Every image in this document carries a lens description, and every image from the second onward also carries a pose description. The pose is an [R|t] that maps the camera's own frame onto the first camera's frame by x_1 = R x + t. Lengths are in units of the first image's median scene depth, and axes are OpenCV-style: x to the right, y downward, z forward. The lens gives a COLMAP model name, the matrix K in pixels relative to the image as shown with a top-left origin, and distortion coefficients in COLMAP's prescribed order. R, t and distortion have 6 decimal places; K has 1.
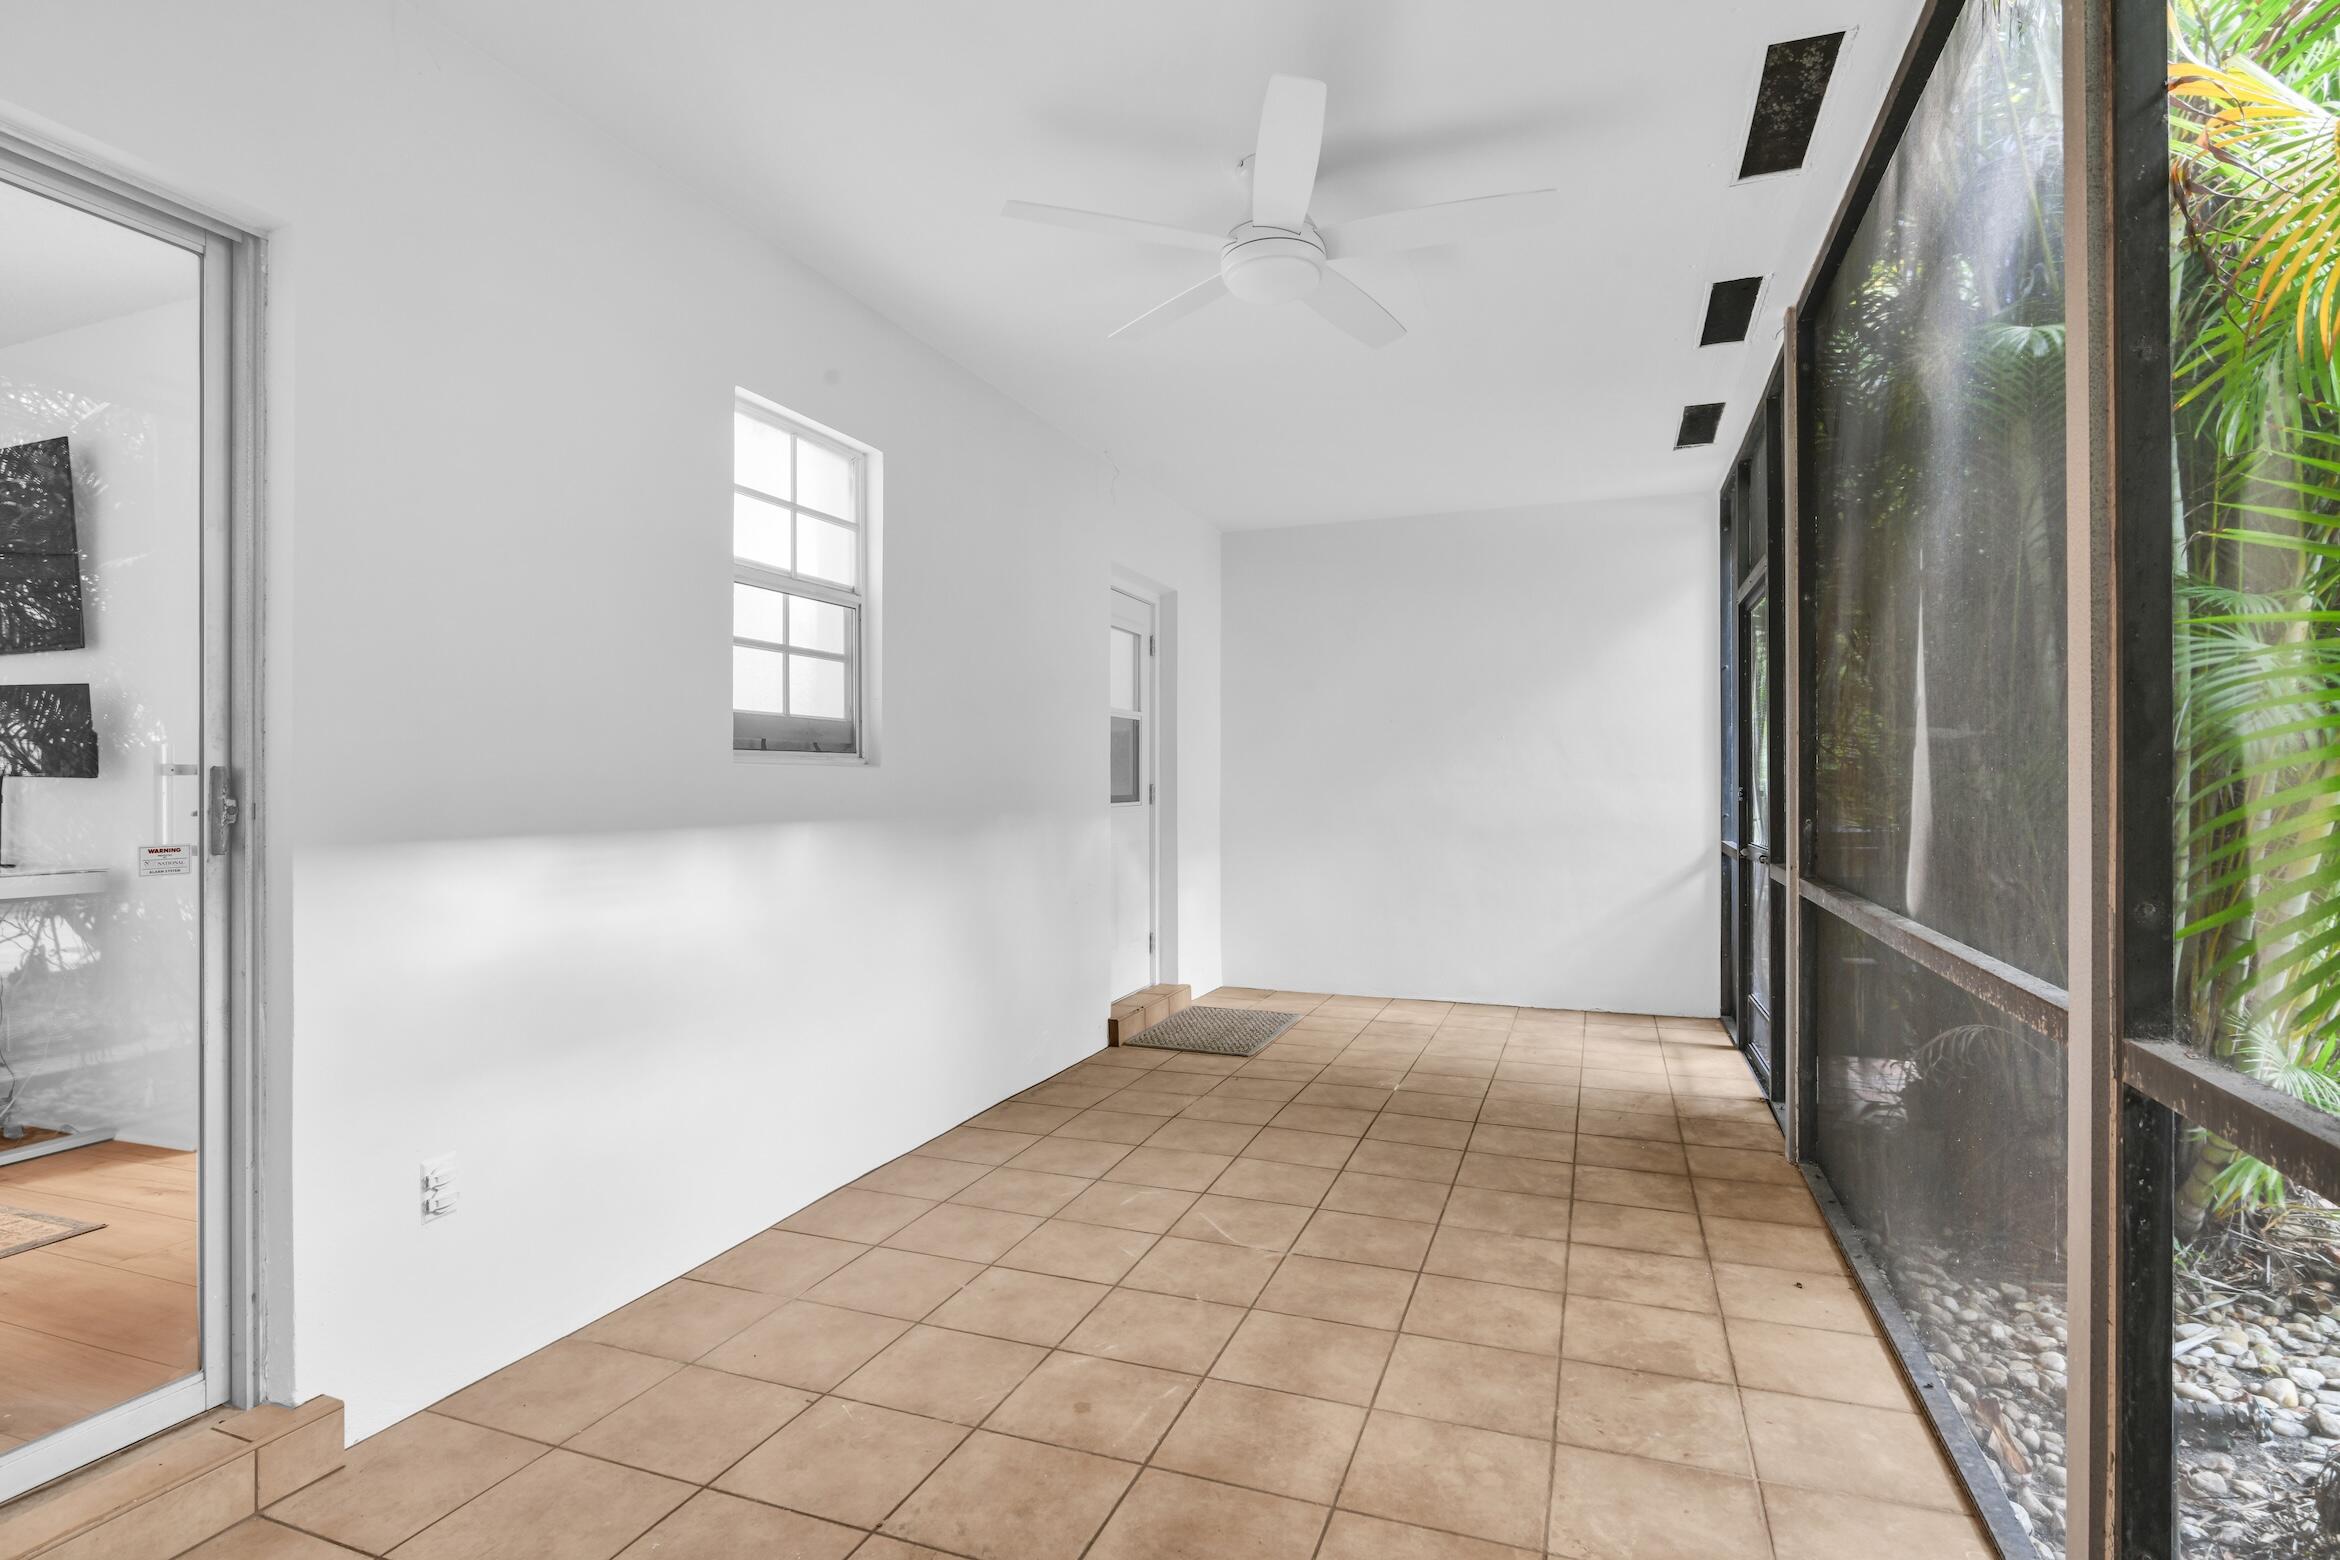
lens RADIAL K [[1100.5, 0, 1160.4], [0, 1100.5, 786.5], [0, 0, 1]] dist [-0.013682, -0.000204]
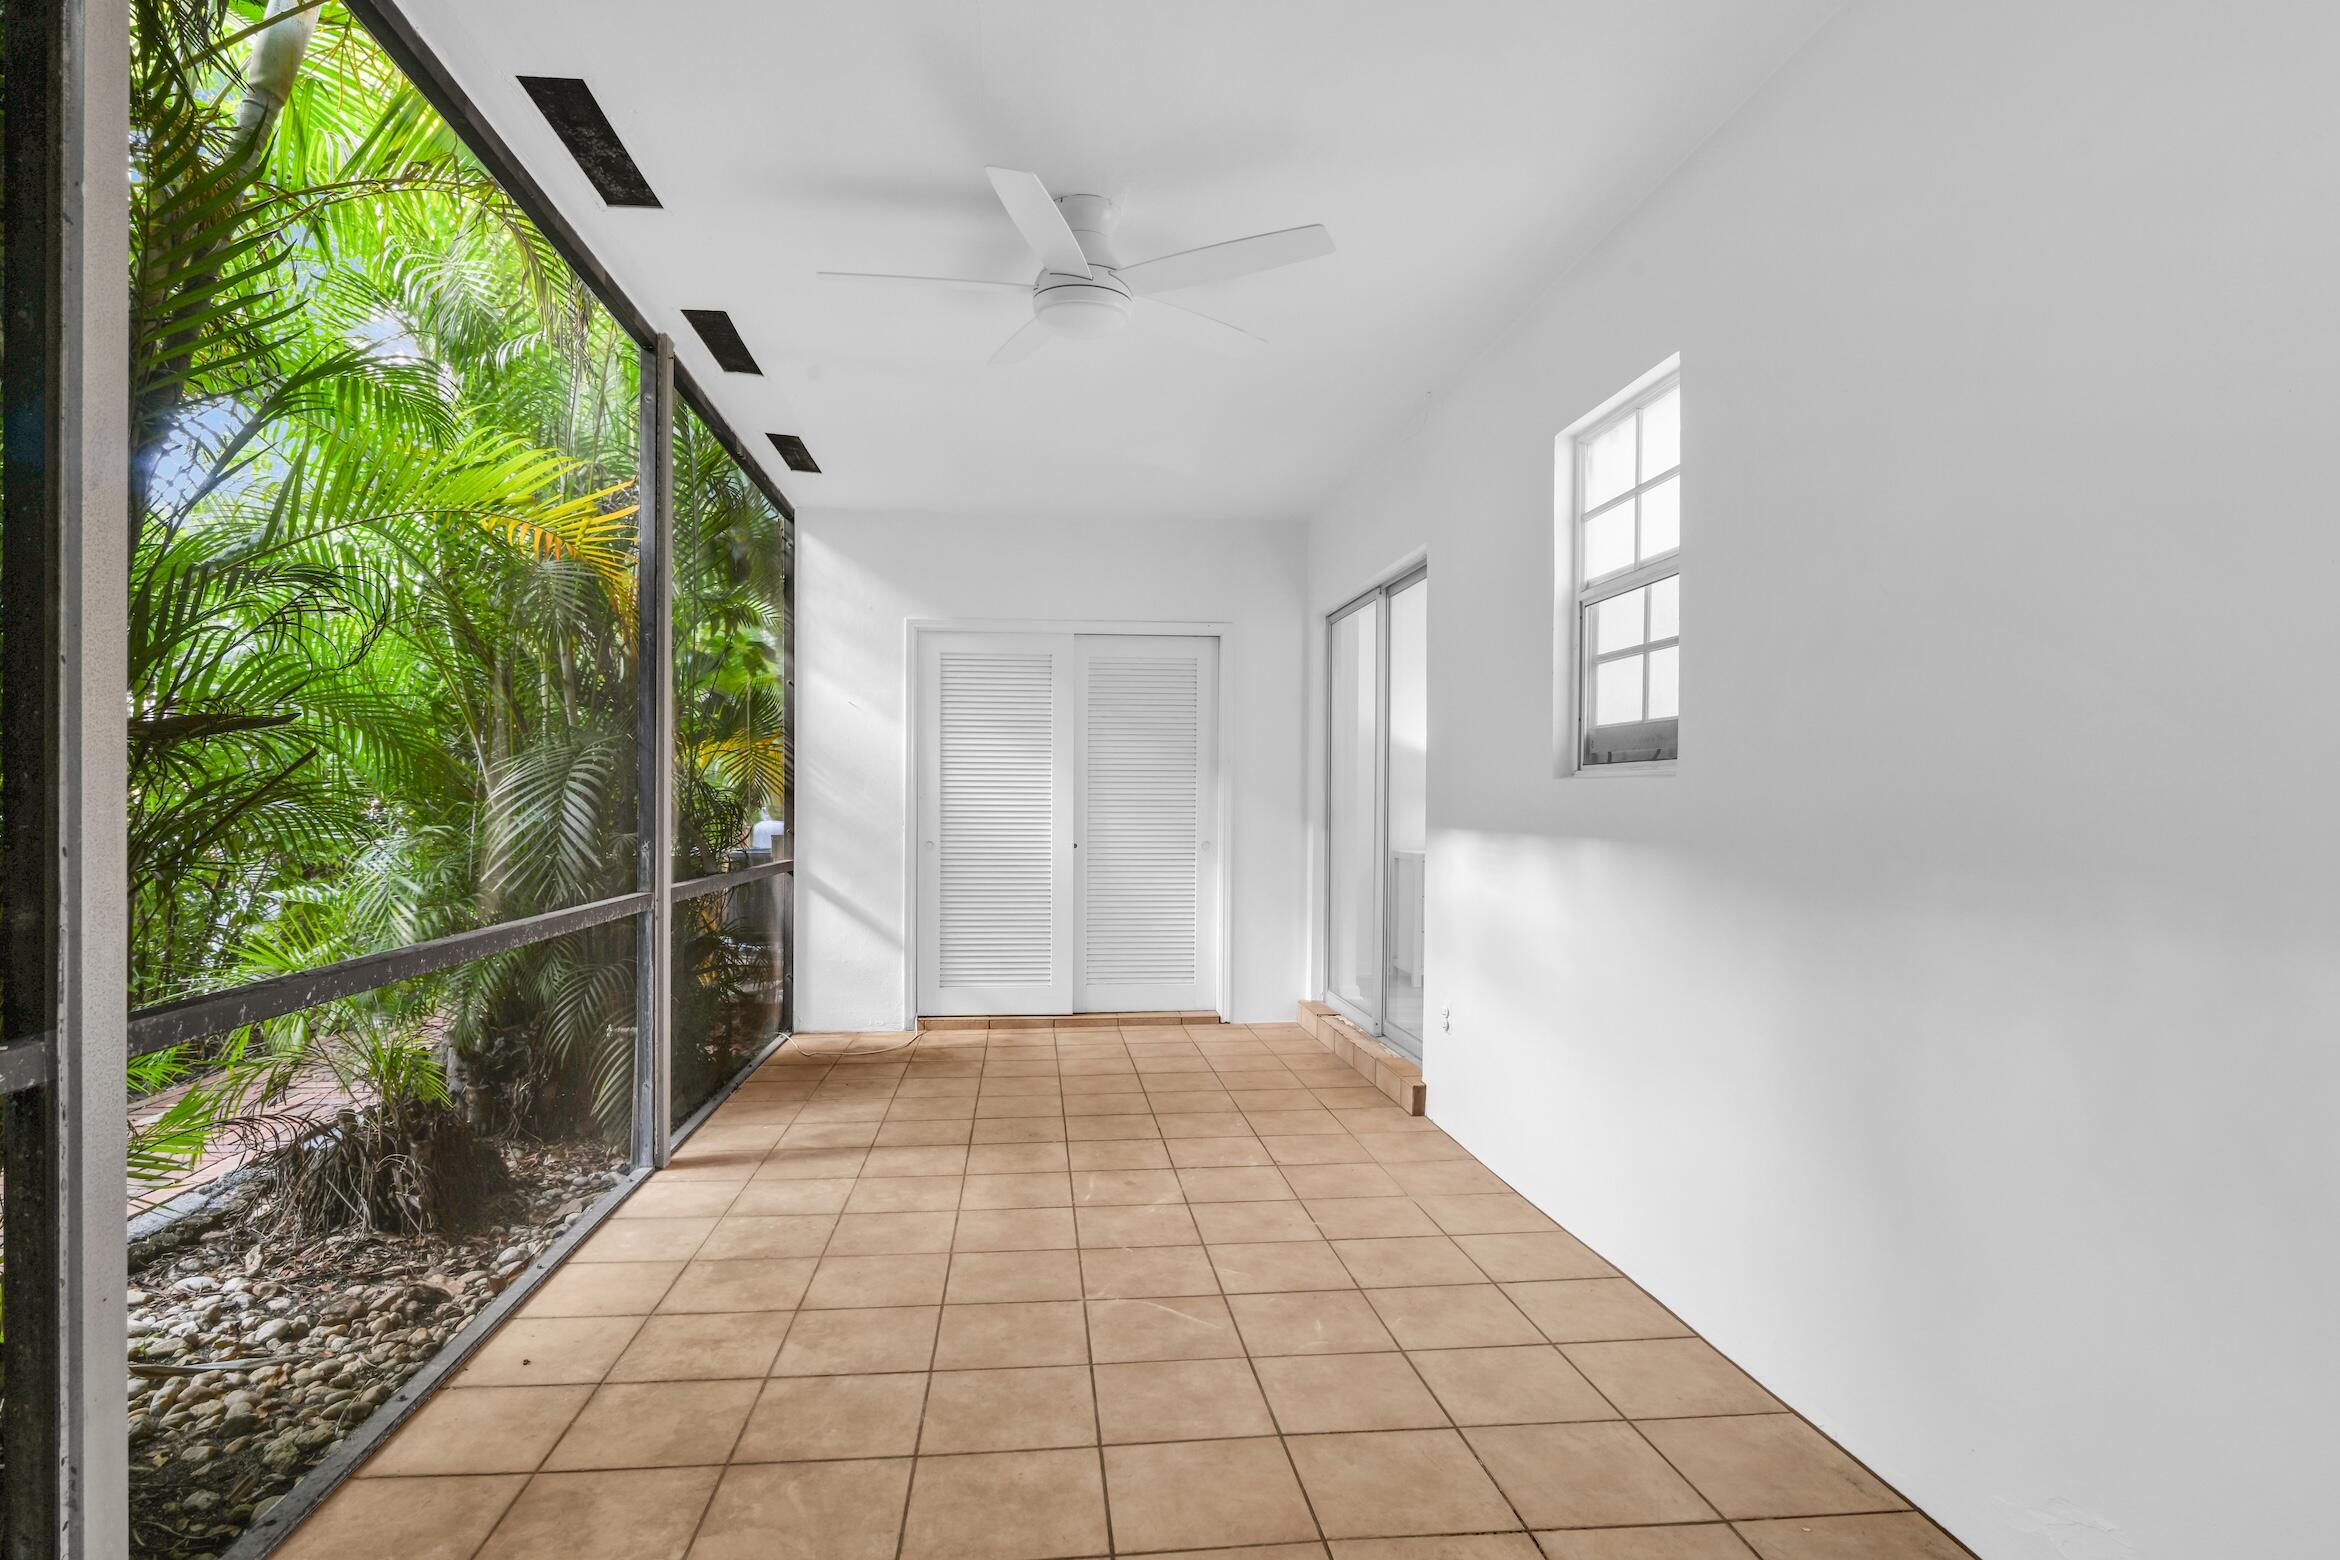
lens RADIAL K [[1100.5, 0, 1149.8], [0, 1100.5, 789.9], [0, 0, 1]] dist [-0.013682, -0.000204]
pose [[-0.880089, -0.001466, -0.474806, 0.526691], [0.000759, 0.999990, -0.004494, -0.007056], [0.474808, -0.004316, -0.880079, 1.907543]]
